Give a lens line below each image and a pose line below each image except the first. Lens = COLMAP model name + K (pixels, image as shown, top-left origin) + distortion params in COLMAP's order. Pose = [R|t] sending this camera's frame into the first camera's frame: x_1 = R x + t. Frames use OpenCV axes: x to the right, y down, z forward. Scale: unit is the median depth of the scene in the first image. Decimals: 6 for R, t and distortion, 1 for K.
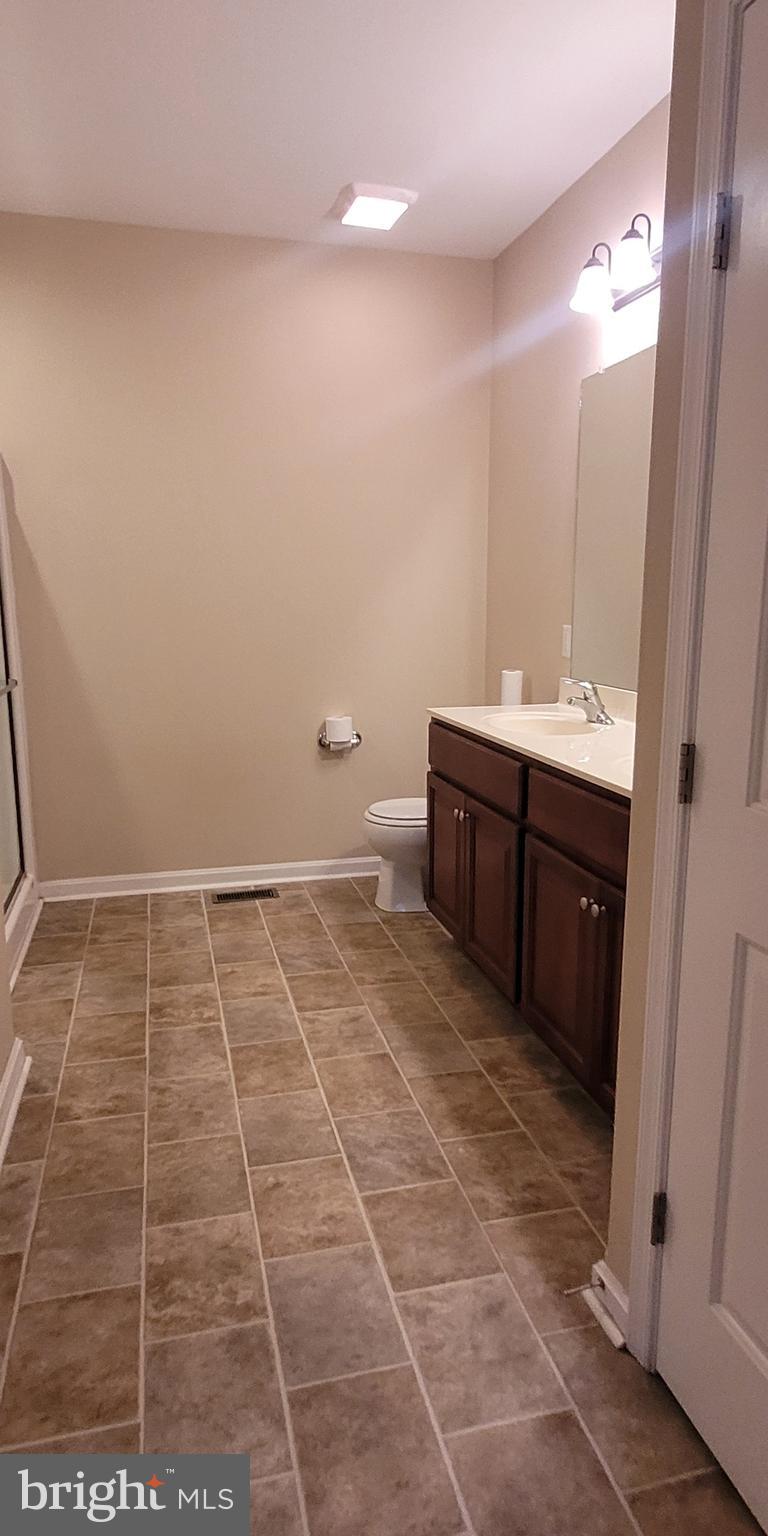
lens RADIAL K [[922.2, 0, 389.0], [0, 922.2, 769.7], [0, 0, 1]] dist [0.021738, -0.026517]
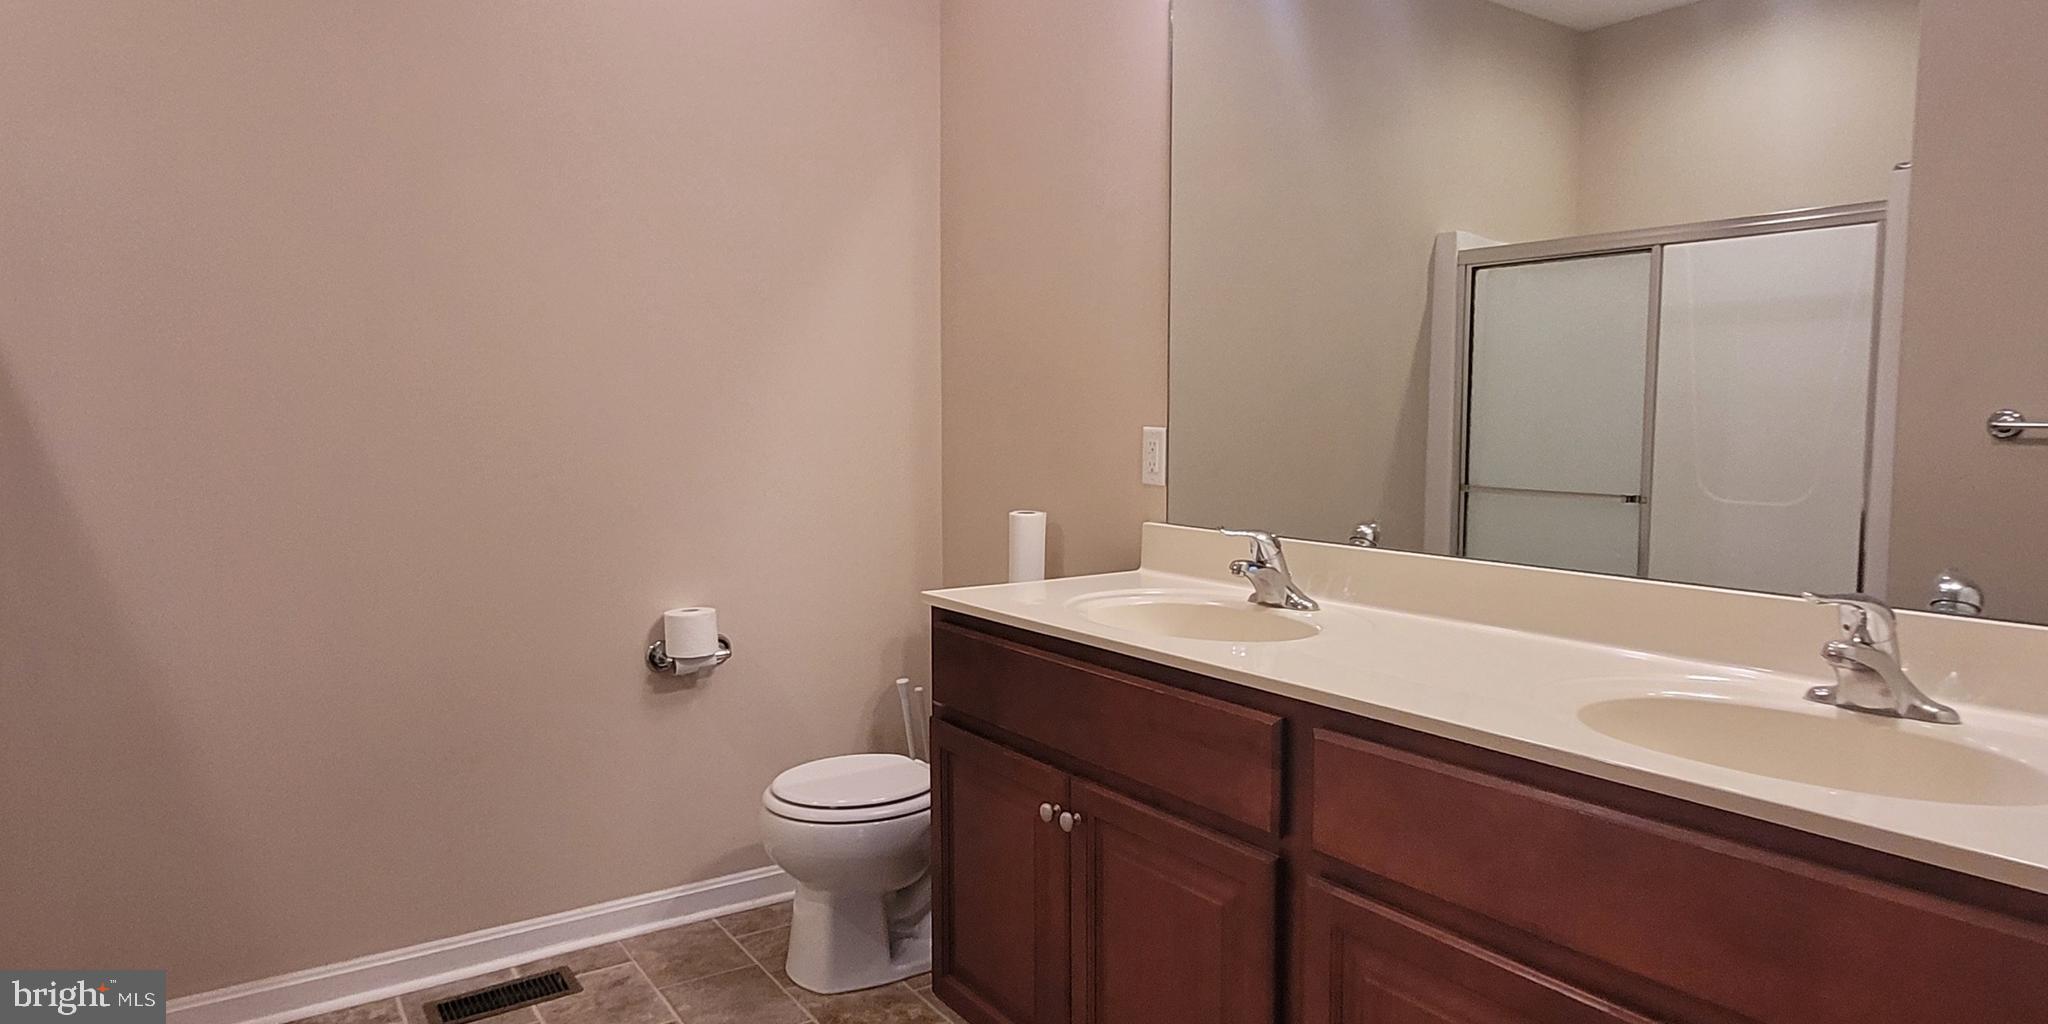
lens RADIAL K [[1222.8, 0, 1047.6], [0, 1222.8, 543.0], [0, 0, 1]] dist [0.000841, 0.000604]
pose [[0.937671, -0.028732, 0.346335, -0.139129], [0.056712, 0.995868, -0.070927, -0.046045], [-0.342866, 0.086148, 0.935426, 0.395841]]
